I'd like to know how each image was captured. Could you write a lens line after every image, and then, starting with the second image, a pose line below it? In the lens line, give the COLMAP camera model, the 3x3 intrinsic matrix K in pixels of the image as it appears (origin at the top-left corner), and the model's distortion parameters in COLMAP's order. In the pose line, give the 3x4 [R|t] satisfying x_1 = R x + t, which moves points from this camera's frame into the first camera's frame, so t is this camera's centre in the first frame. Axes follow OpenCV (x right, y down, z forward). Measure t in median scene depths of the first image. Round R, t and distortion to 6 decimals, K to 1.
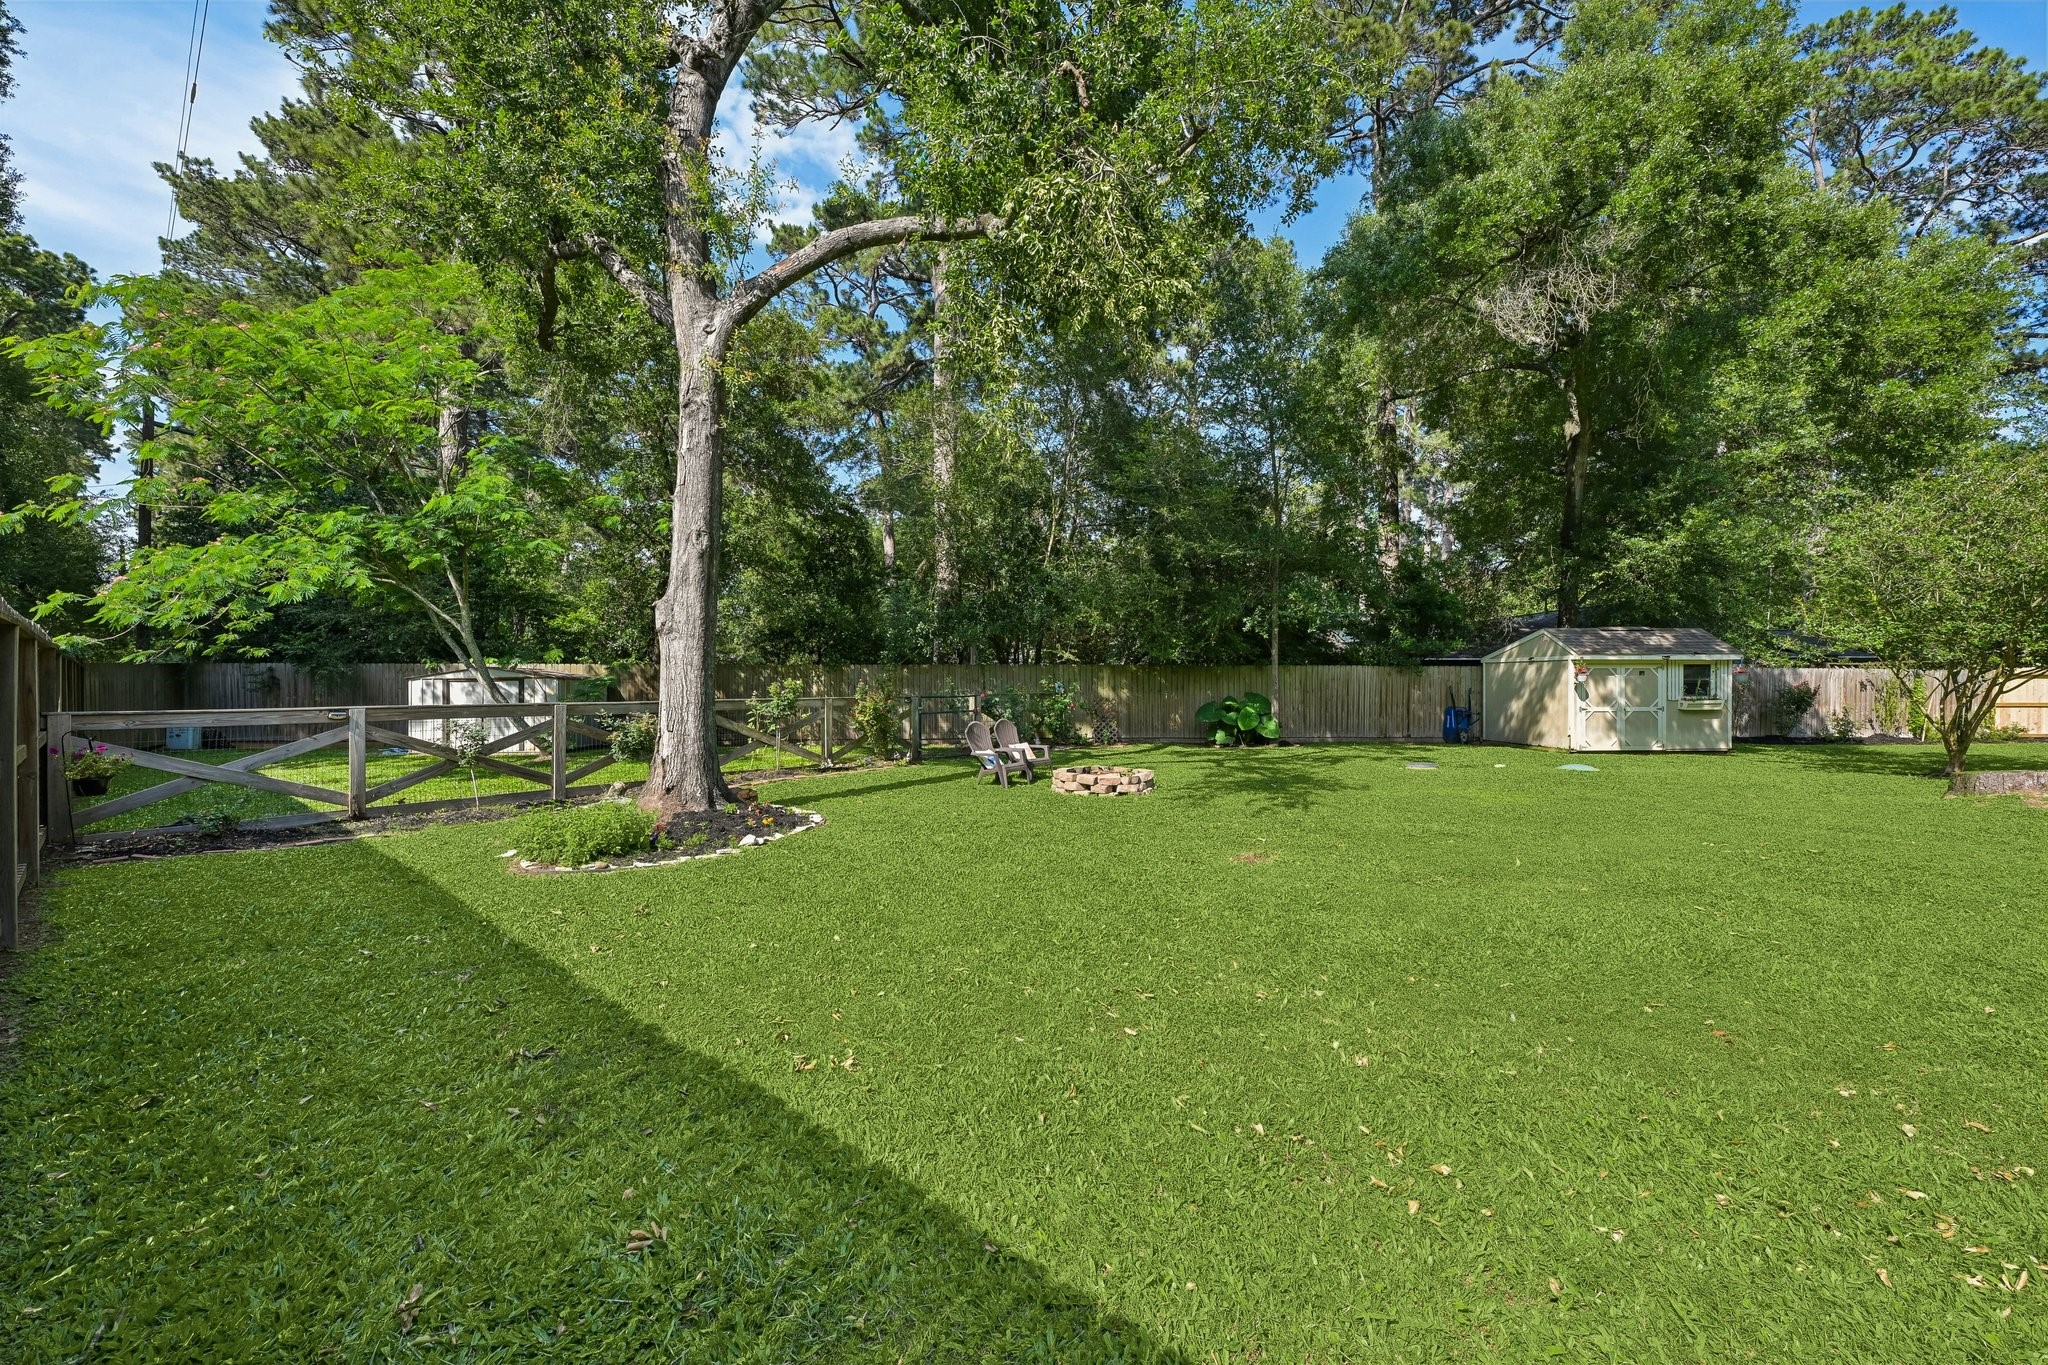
lens RADIAL K [[811.7, 0, 1024.0], [0, 811.7, 685.4], [0, 0, 1]] dist [-0.001557, -0.000105]
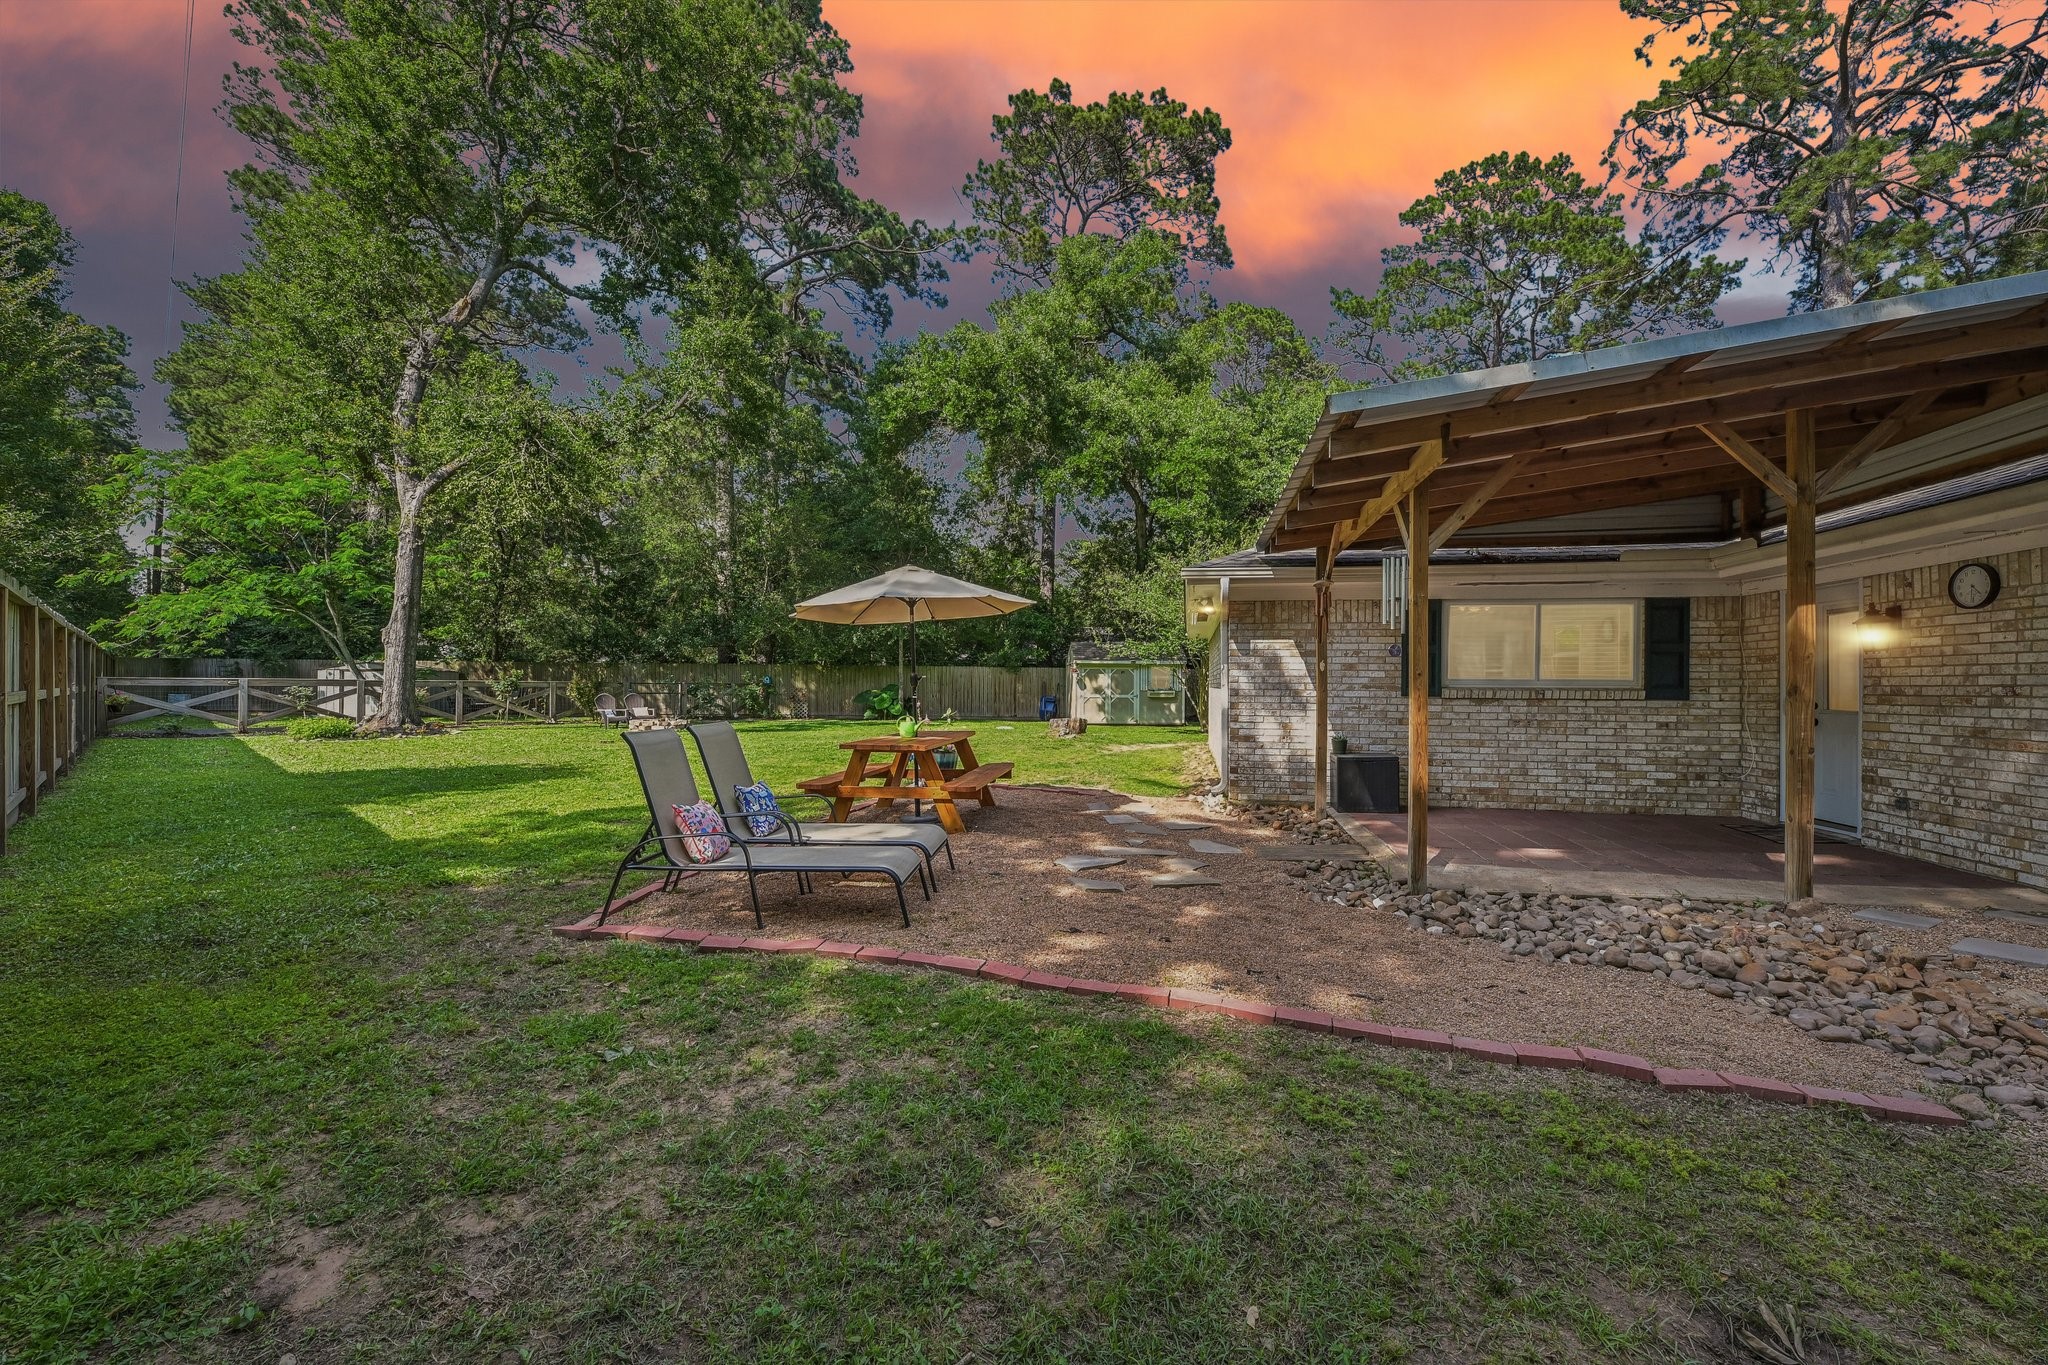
lens RADIAL K [[811.7, 0, 1025.1], [0, 811.7, 686.2], [0, 0, 1]] dist [-0.001557, -0.000105]
pose [[0.999785, 0.009202, -0.018607, 0.833089], [-0.009325, 0.999935, -0.006499, 0.028452], [0.018546, 0.006671, 0.999806, -0.708619]]
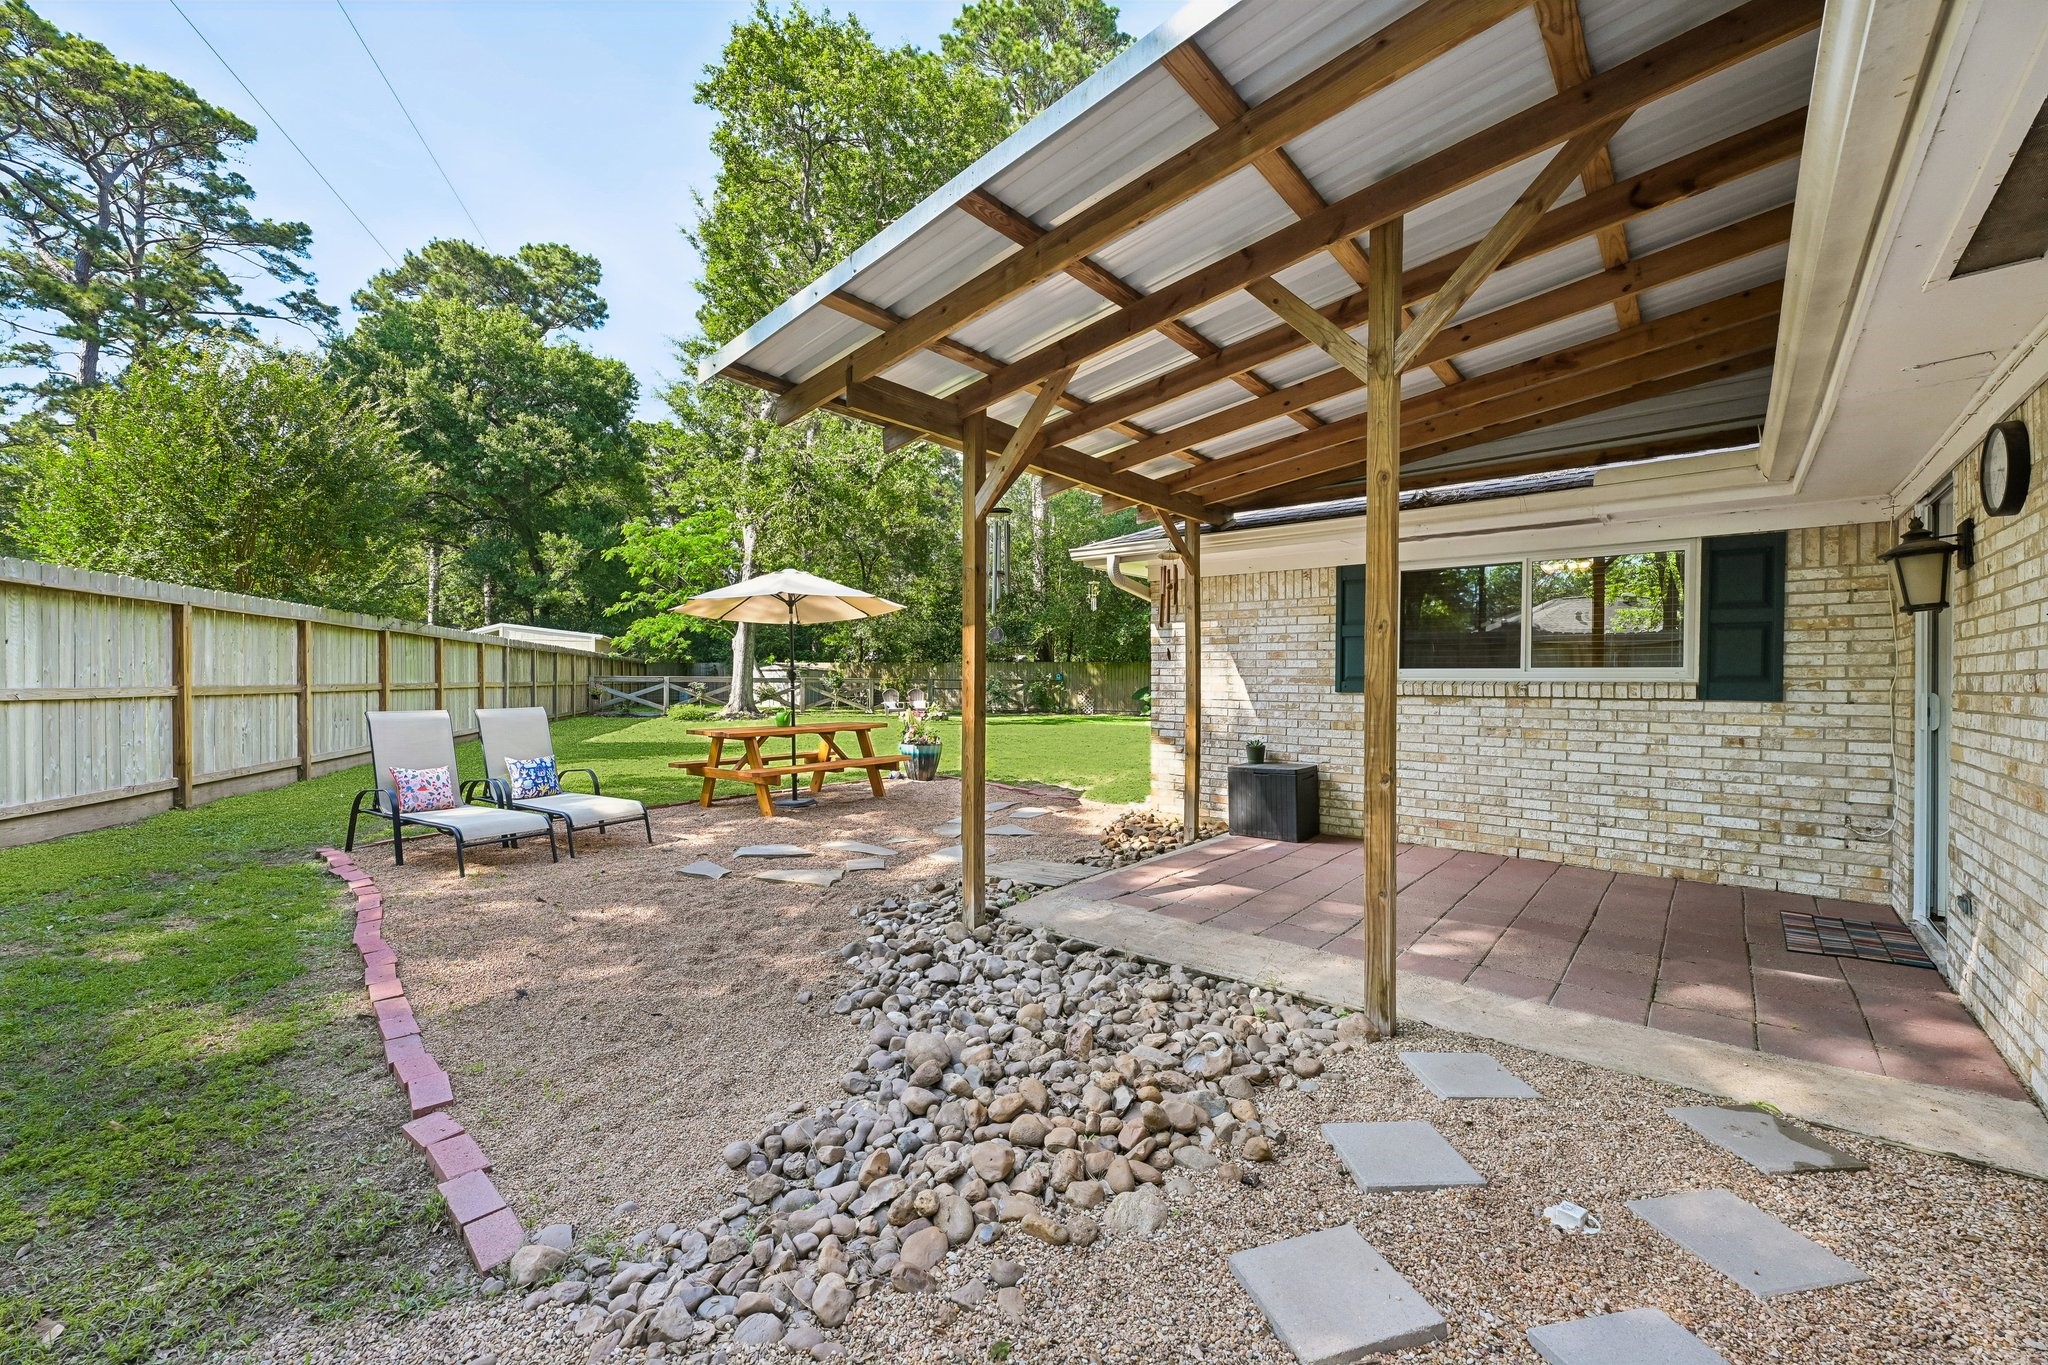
lens RADIAL K [[811.7, 0, 1023.5], [0, 811.7, 684.1], [0, 0, 1]] dist [-0.001557, -0.000105]
pose [[0.863544, 0.010750, -0.504159, 1.193244], [-0.012837, 0.999917, -0.000667, 0.027203], [0.504111, 0.007048, 0.863610, -0.587082]]
